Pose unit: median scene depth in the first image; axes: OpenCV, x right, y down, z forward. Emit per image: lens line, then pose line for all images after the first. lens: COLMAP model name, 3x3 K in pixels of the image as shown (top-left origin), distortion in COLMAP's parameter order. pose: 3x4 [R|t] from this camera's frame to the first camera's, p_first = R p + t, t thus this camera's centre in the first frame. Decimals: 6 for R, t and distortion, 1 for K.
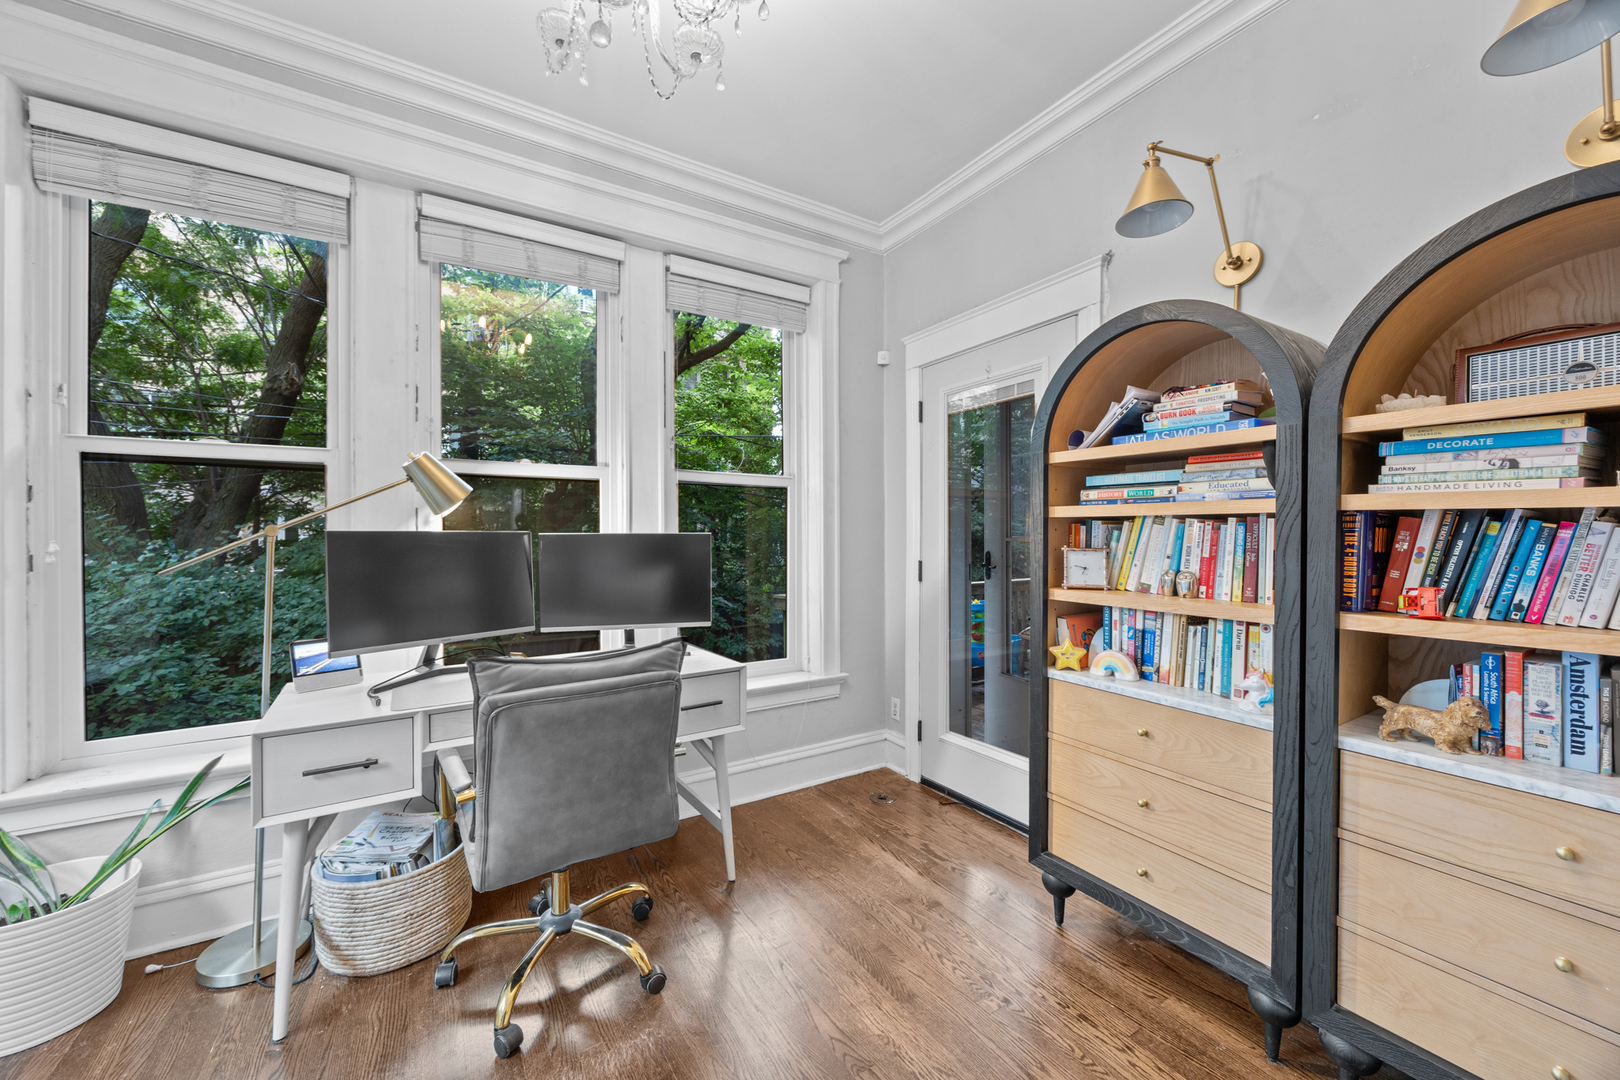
lens RADIAL K [[627.8, 0, 811.8], [0, 627.8, 536.3], [0, 0, 1]] dist [0.006732, 0.000894]
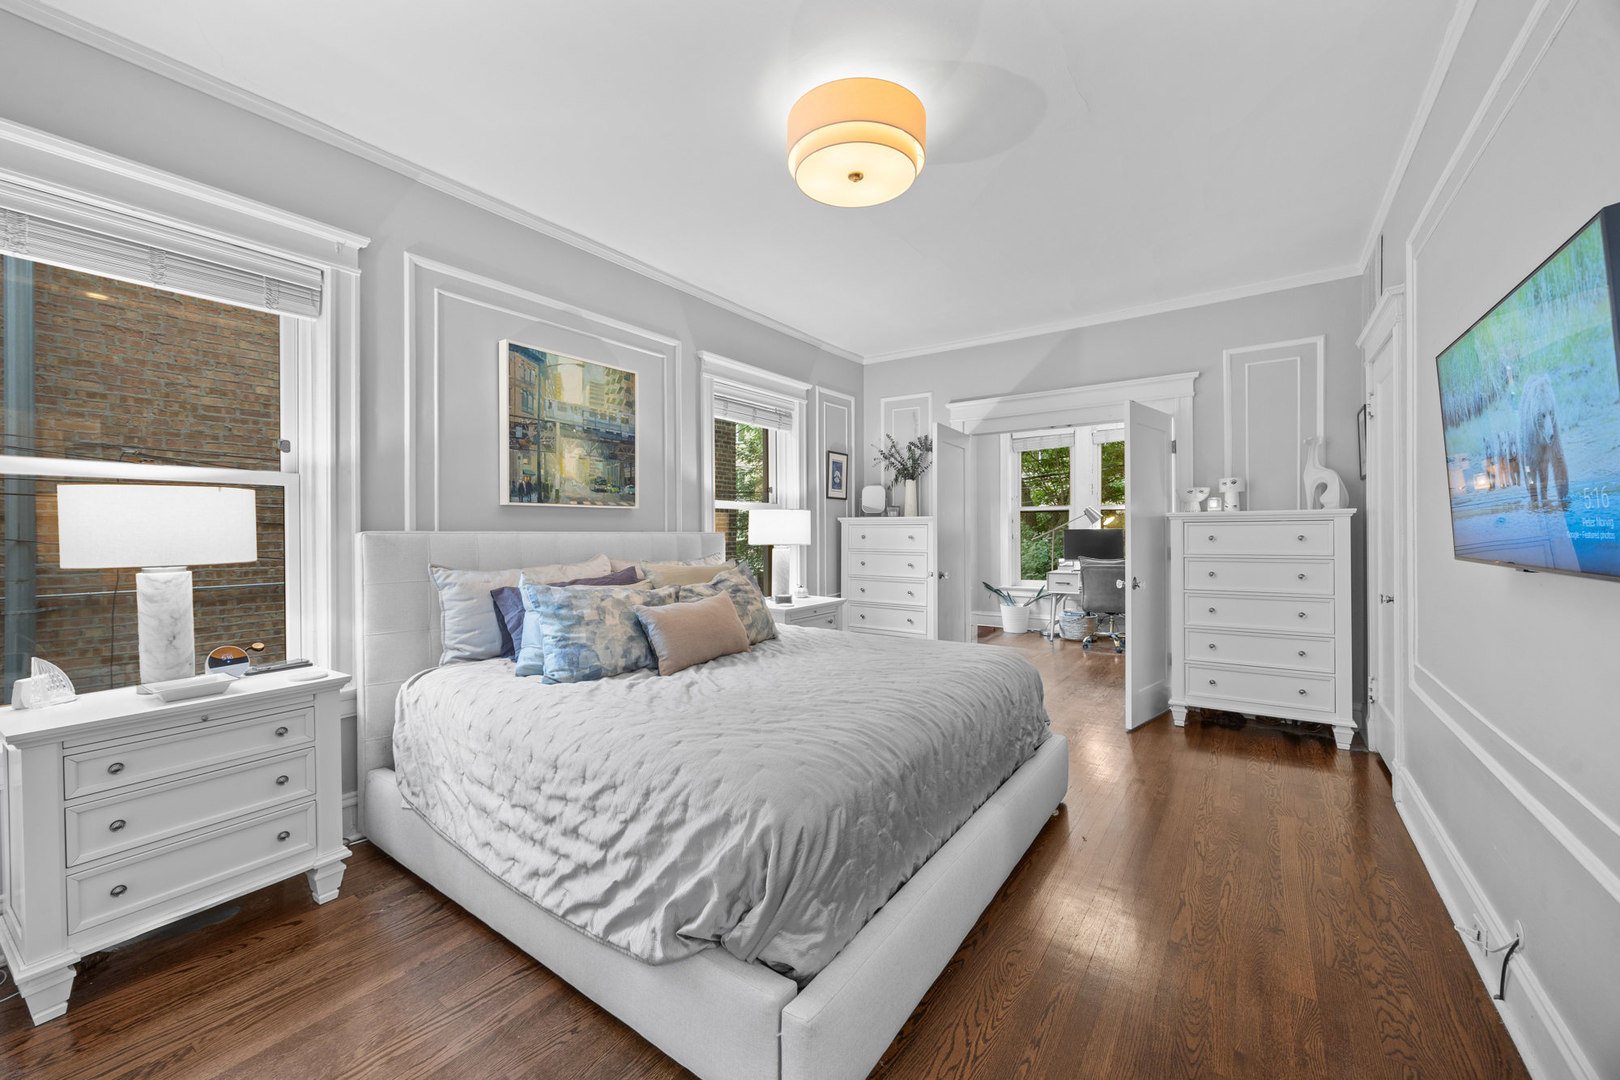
lens RADIAL K [[627.8, 0, 805.2], [0, 627.8, 533.1], [0, 0, 1]] dist [0.006732, 0.000894]
pose [[0.378712, 0.004162, -0.925505, 2.034518], [-0.003137, 0.999990, 0.003214, 0.006689], [0.925509, 0.001686, 0.378721, -1.786035]]
